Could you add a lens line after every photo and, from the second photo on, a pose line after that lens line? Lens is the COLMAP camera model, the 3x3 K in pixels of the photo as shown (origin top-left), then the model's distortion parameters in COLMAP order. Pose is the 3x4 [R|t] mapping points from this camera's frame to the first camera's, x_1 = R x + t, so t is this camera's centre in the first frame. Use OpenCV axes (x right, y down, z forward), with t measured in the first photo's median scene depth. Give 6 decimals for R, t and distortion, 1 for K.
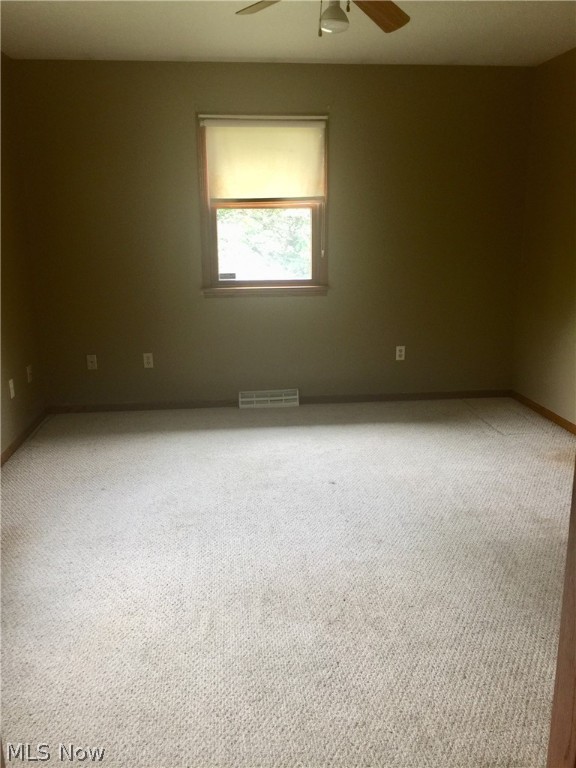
lens RADIAL K [[655.4, 0, 288.0], [0, 655.4, 384.0], [0, 0, 1]] dist [0.079611, -0.143945]
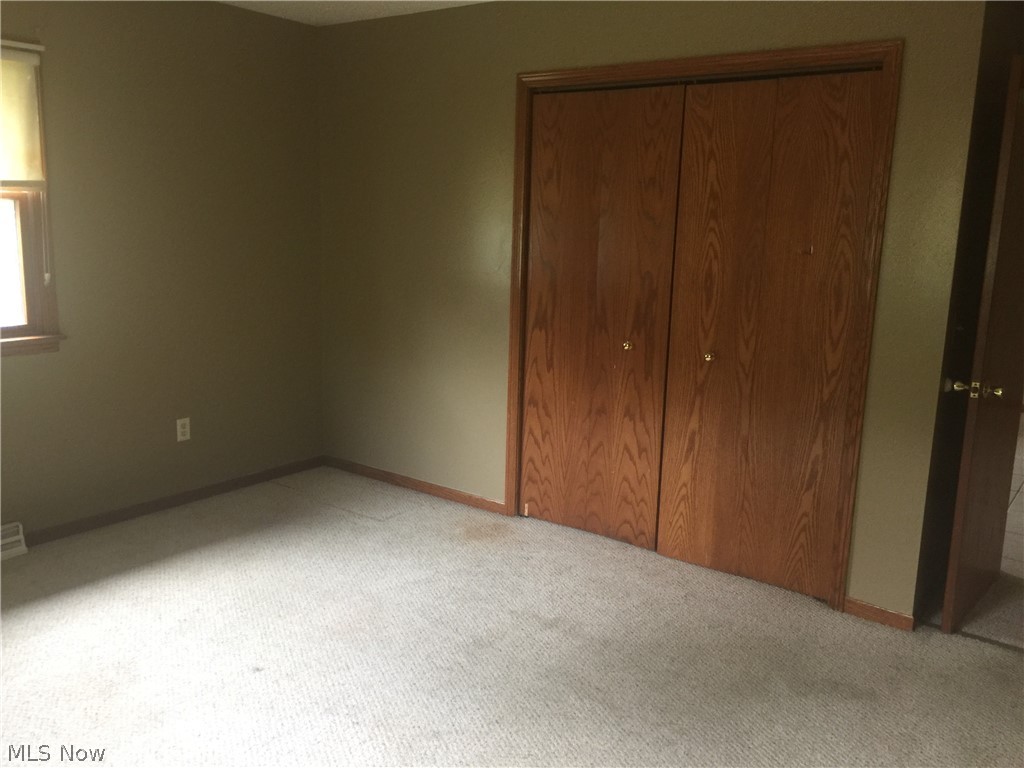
lens RADIAL K [[873.8, 0, 512.0], [0, 873.8, 384.0], [0, 0, 1]] dist [0.079611, -0.143945]
pose [[0.682183, -0.112396, 0.722491, -0.242305], [0.145105, 0.989272, 0.016889, -0.063826], [-0.716639, 0.093316, 0.691174, 0.194359]]
